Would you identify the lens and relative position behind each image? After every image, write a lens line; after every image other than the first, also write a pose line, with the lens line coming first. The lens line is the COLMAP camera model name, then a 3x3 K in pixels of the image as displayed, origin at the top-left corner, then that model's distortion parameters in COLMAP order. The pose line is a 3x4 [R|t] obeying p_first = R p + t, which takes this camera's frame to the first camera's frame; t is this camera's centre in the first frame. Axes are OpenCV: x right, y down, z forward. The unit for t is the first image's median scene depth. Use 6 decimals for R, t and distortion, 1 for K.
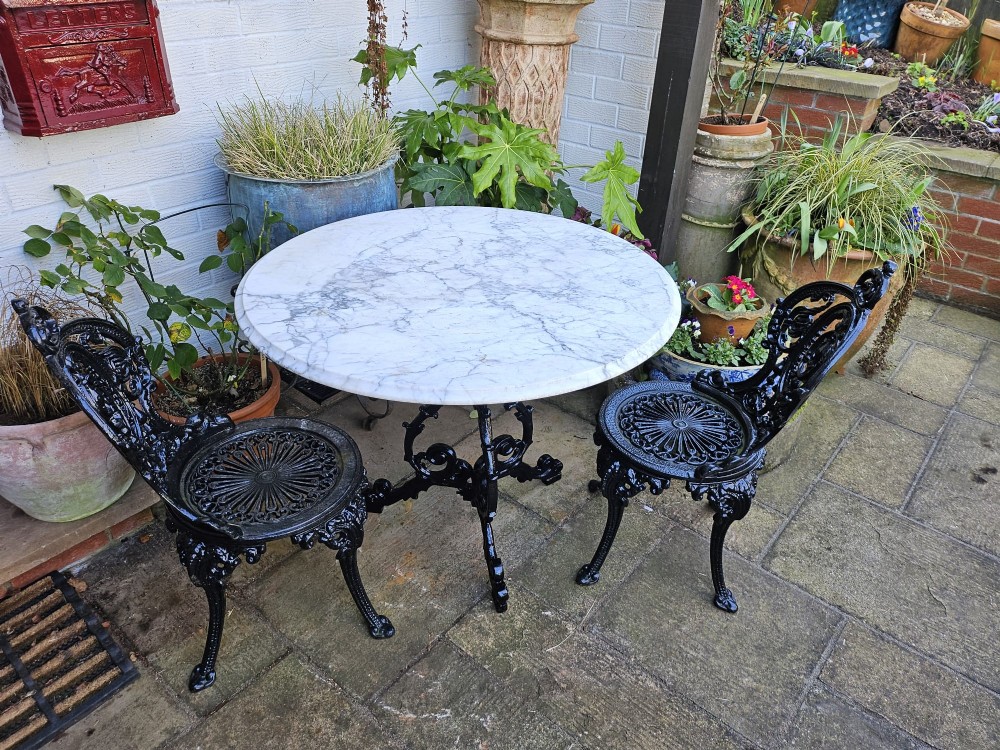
lens RADIAL K [[705.4, 0, 509.7], [0, 705.4, 375.3], [0, 0, 1]] dist [0.069453, -0.080352]
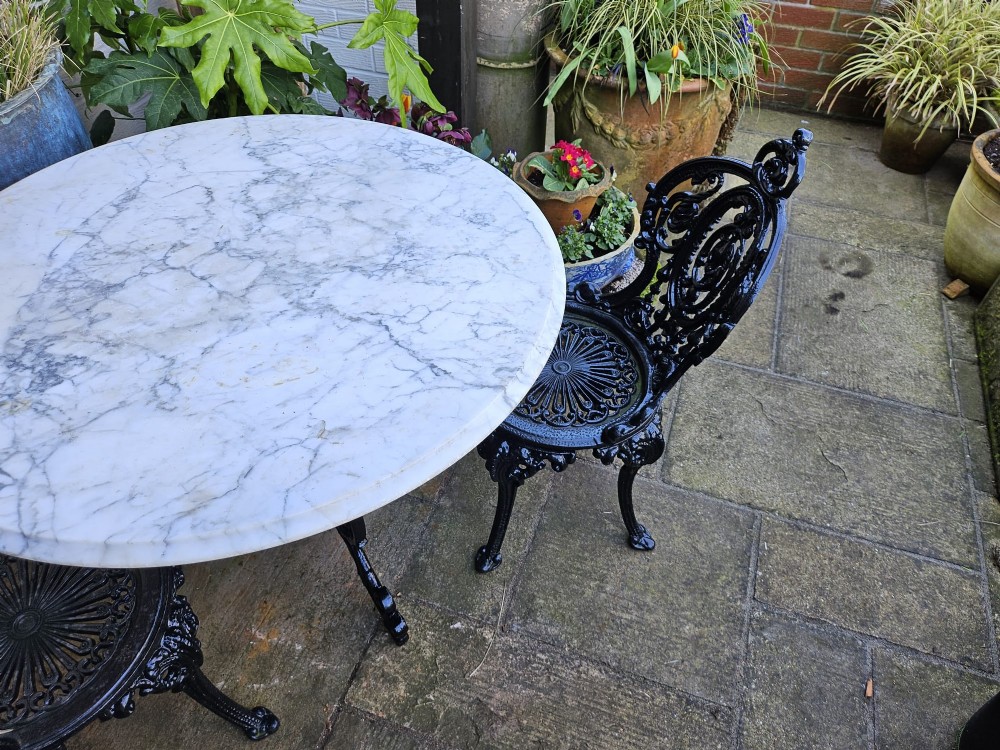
lens RADIAL K [[705.4, 0, 489.5], [0, 705.4, 382.3], [0, 0, 1]] dist [0.069453, -0.080352]
pose [[0.937605, -0.267775, 0.221795, -0.019377], [0.204991, 0.940946, 0.269442, -0.151077], [-0.280847, -0.207164, 0.937128, 0.272710]]
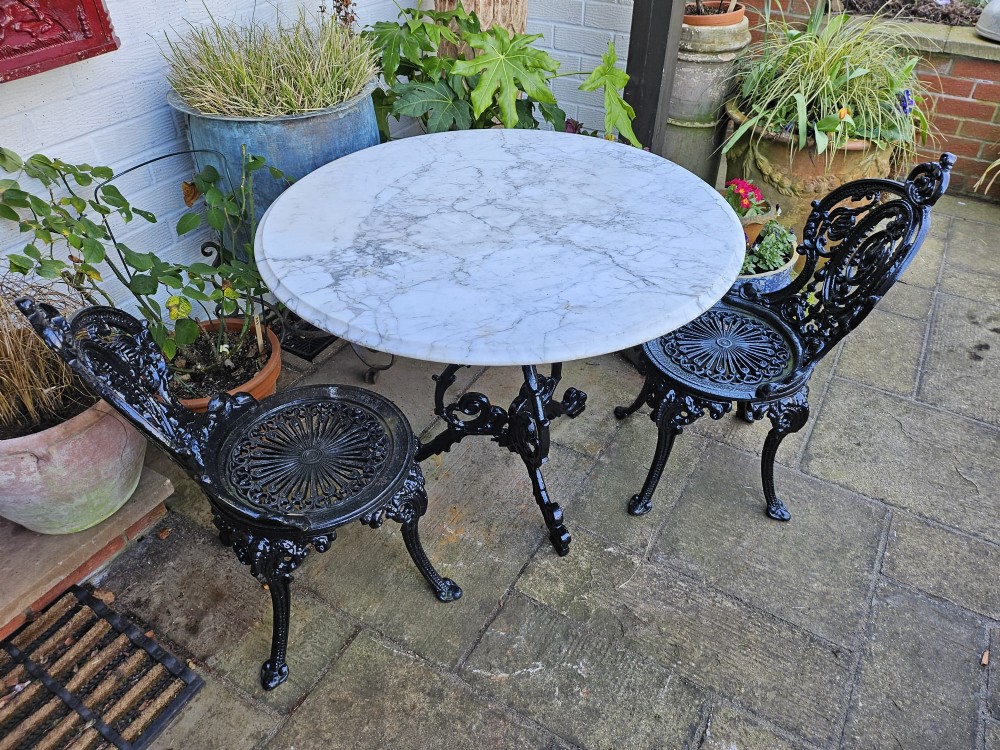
lens RADIAL K [[705.4, 0, 507.6], [0, 705.4, 370.9], [0, 0, 1]] dist [0.069453, -0.080352]
pose [[0.986741, -0.123296, 0.105551, -0.162423], [0.110523, 0.986683, 0.119340, -0.042714], [-0.118860, -0.106092, 0.987227, 0.073693]]
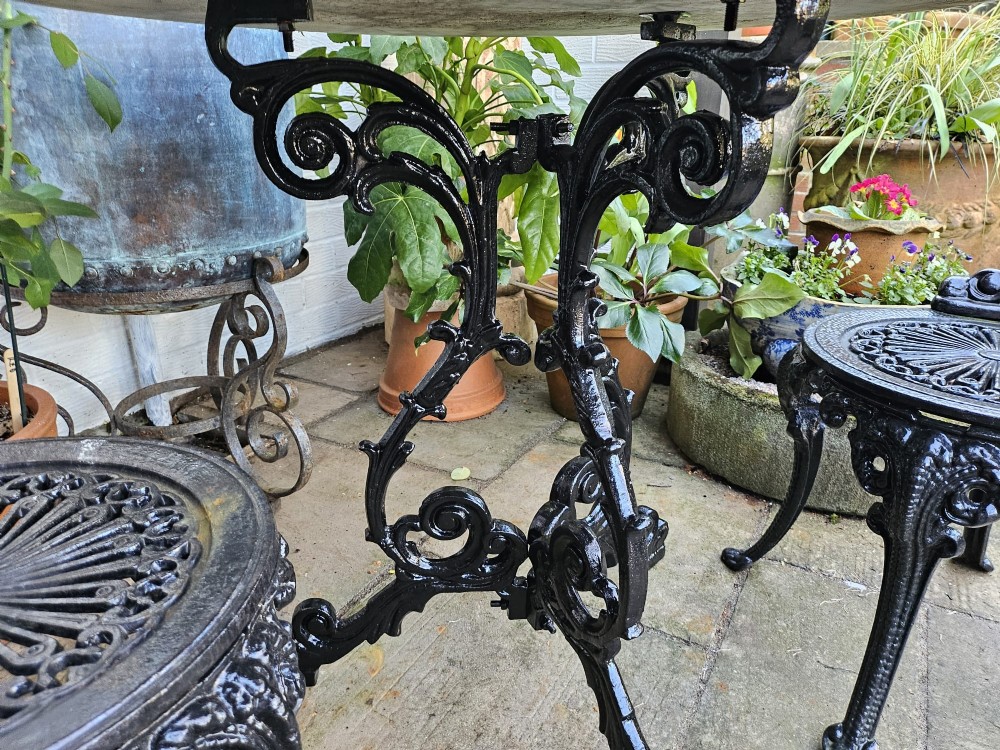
lens RADIAL K [[705.4, 0, 503.8], [0, 705.4, 390.7], [0, 0, 1]] dist [0.069453, -0.080352]
pose [[0.980392, -0.101746, 0.168757, -0.146053], [0.130885, 0.976419, -0.171681, 0.129425], [-0.147310, 0.190403, 0.970591, 0.624442]]
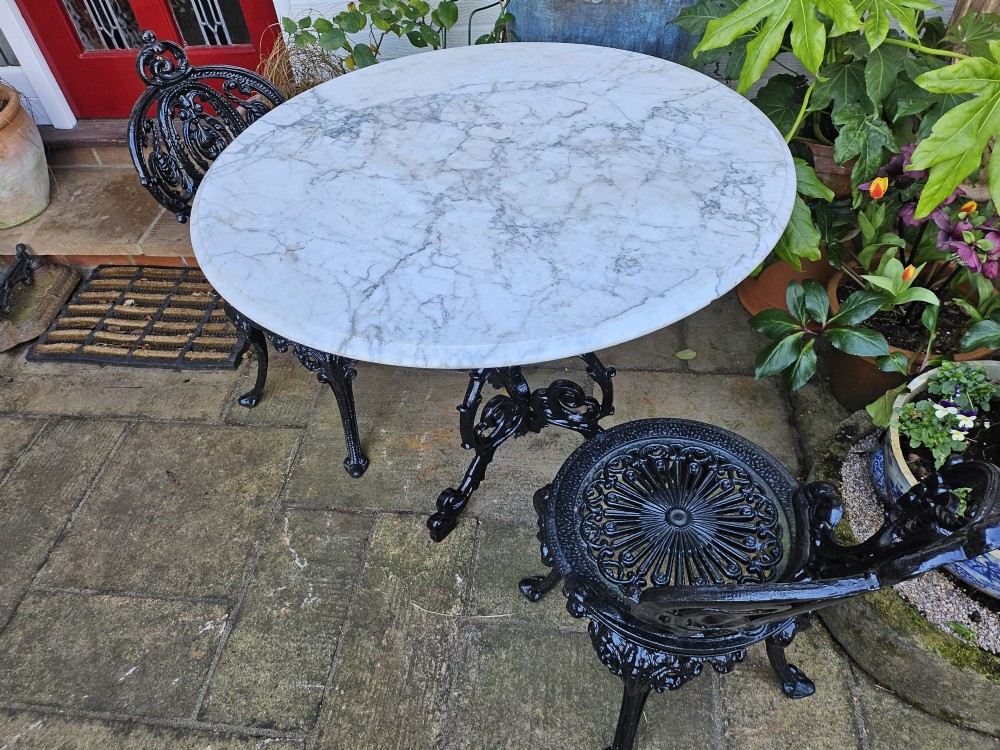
lens RADIAL K [[705.4, 0, 491.6], [0, 705.4, 370.7], [0, 0, 1]] dist [0.069453, -0.080352]
pose [[0.533054, 0.546434, -0.645960, 0.491000], [-0.370108, 0.837147, 0.402746, -0.230000], [0.760837, 0.024389, 0.648484, 0.483324]]
